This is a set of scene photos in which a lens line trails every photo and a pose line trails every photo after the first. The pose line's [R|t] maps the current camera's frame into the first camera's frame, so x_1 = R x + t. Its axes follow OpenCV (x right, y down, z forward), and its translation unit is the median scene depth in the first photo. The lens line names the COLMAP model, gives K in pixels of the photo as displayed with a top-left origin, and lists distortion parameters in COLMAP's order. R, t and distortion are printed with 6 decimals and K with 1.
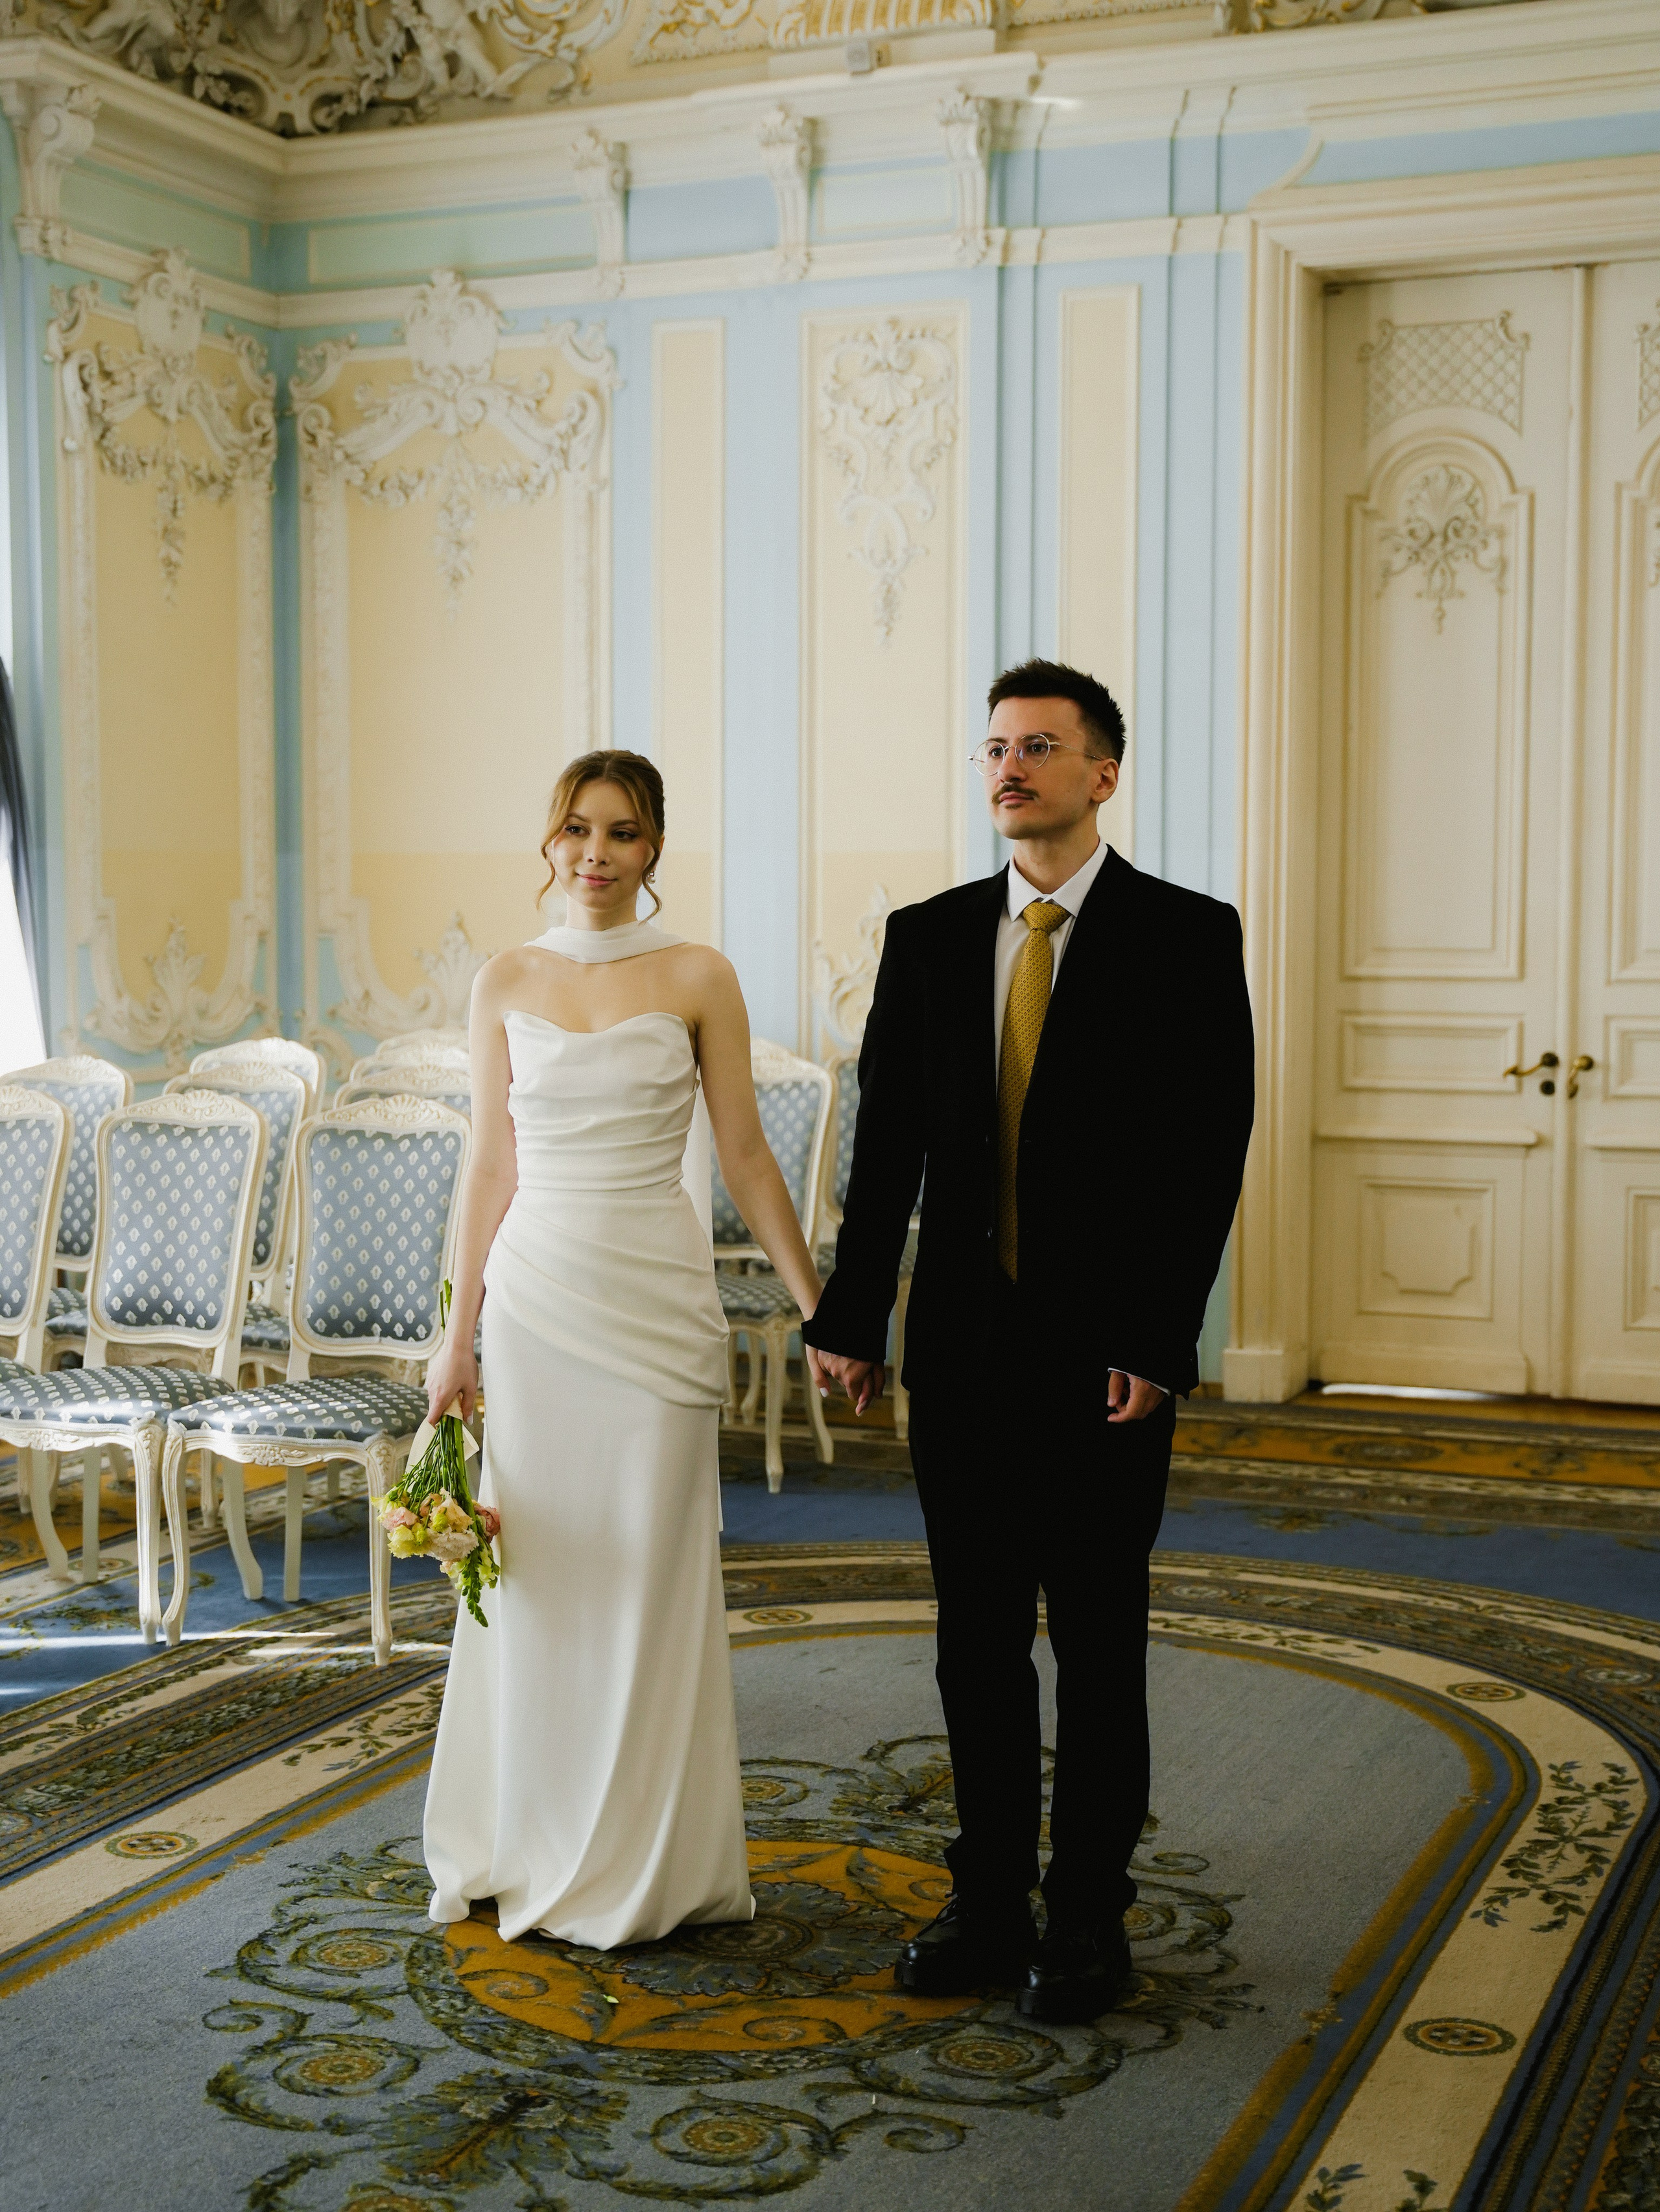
lens RADIAL K [[3068.8, 0, 813.4], [0, 3068.8, 1133.1], [0, 0, 1]] dist [-0.013022, 0.259166]
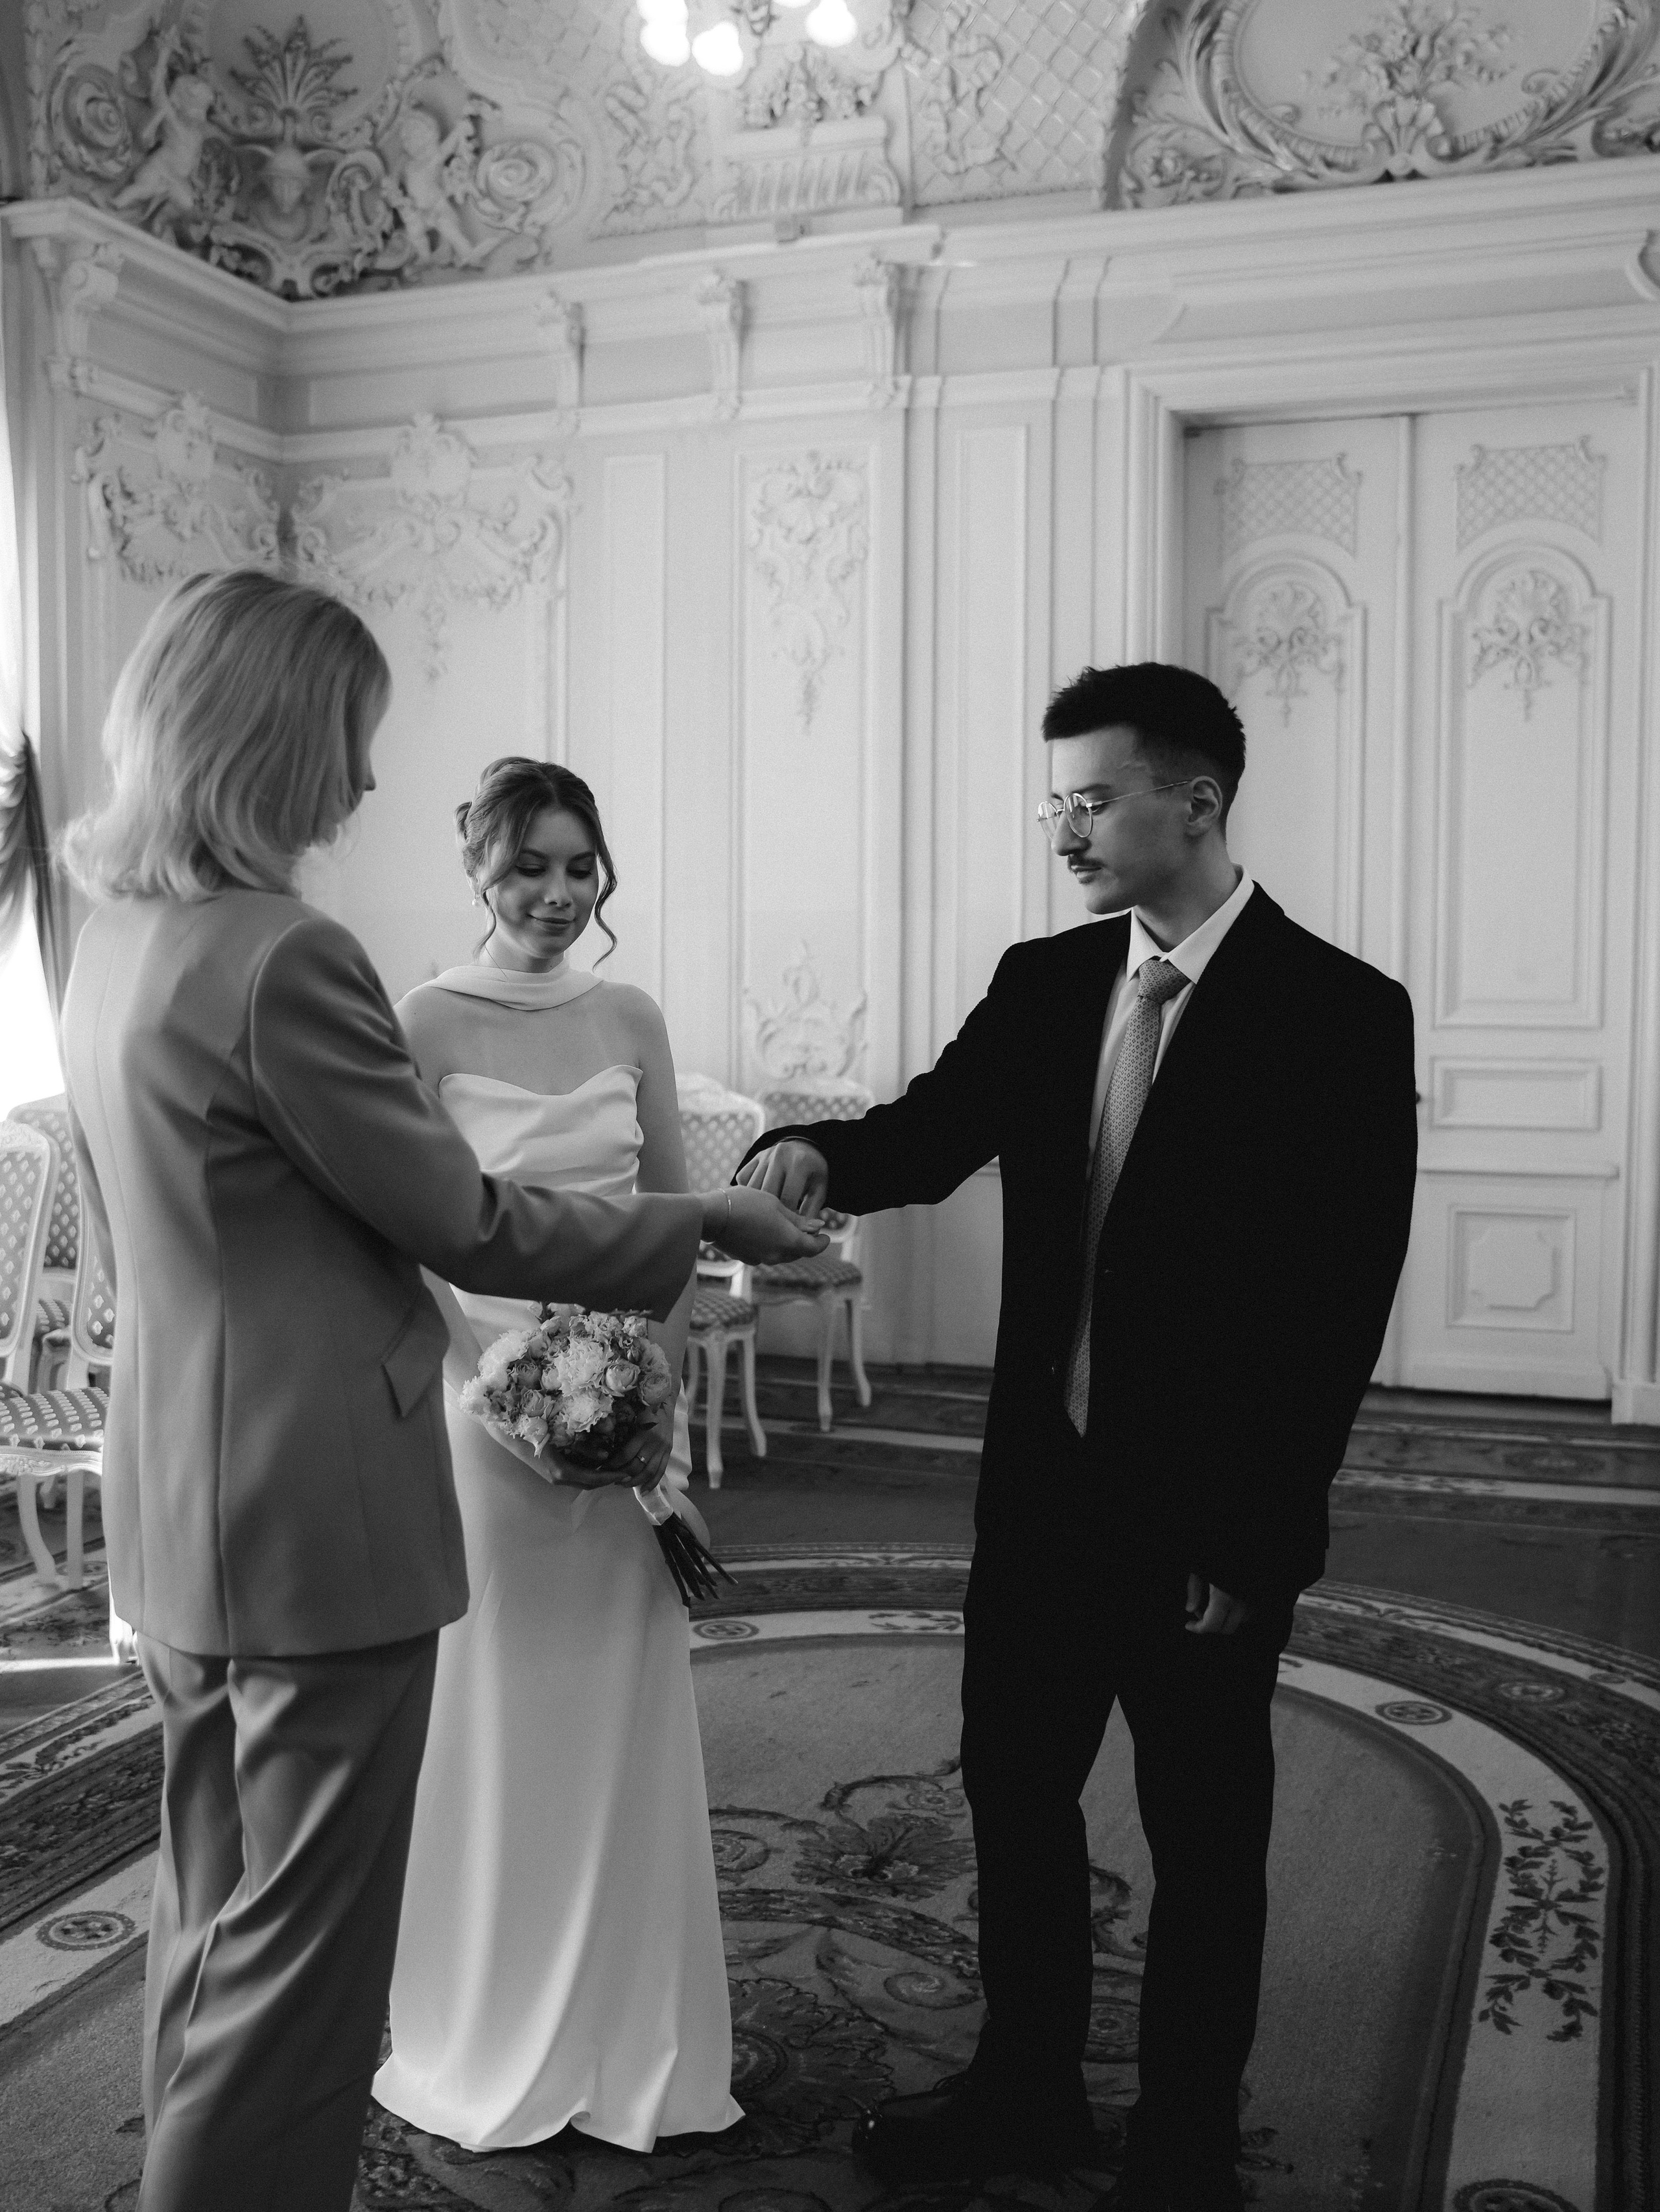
lens RADIAL K [[2236.9, 0, 818.9], [0, 2236.9, 1103.8], [0, 0, 1]] dist [-0.086819, 0.173451]
pose [[0.998802, 0.001564, 0.048905, -0.017735], [-0.001055, 0.999945, -0.010424, -0.015137], [-0.048919, 0.010360, 0.998749, 0.242106]]
